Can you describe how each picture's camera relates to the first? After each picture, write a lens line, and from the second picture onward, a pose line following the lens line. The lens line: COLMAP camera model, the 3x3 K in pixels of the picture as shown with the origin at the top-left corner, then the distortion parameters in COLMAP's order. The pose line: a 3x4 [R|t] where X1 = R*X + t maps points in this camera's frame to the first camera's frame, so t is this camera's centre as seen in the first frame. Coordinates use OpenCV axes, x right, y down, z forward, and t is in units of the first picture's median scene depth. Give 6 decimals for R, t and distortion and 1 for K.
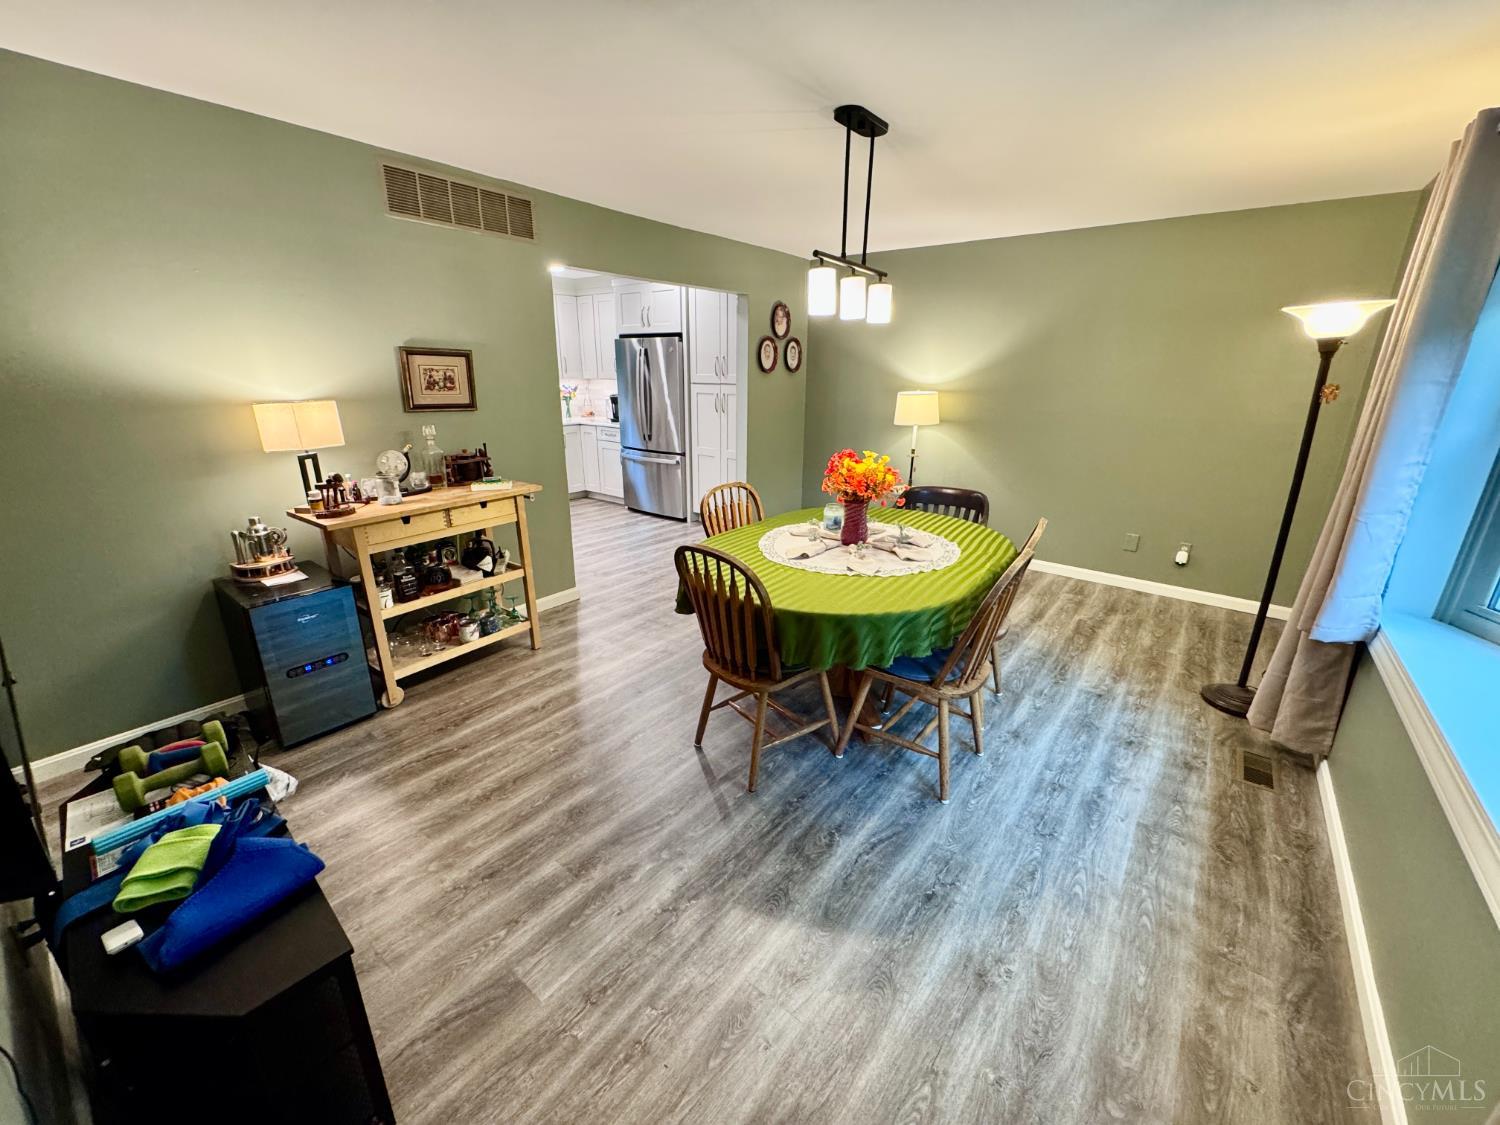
lens RADIAL K [[600.3, 0, 749.0], [0, 600.3, 558.5], [0, 0, 1]] dist [-0.000758, -0.000422]
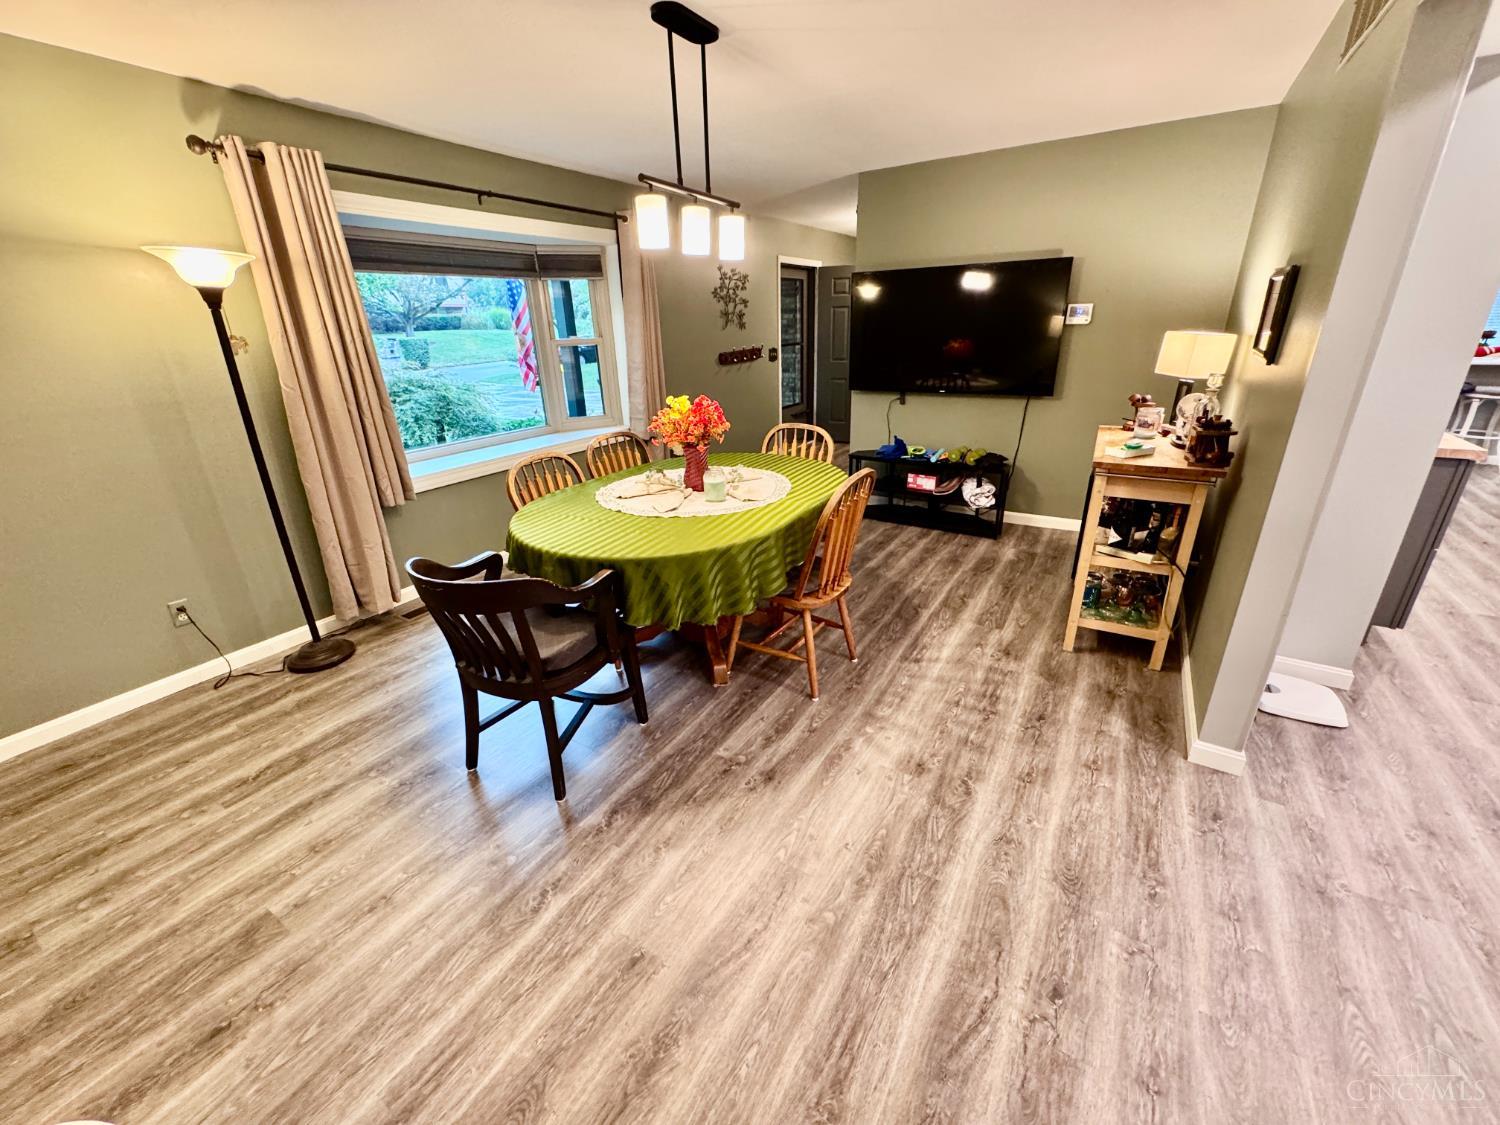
lens RADIAL K [[589.9, 0, 744.3], [0, 589.9, 566.0], [0, 0, 1]] dist [-0.001133, 0.000023]
pose [[-0.994920, 0.056538, -0.083291, 0.156326], [-0.010498, 0.764601, 0.644419, -0.476875], [0.100119, 0.642019, -0.760123, 1.556208]]
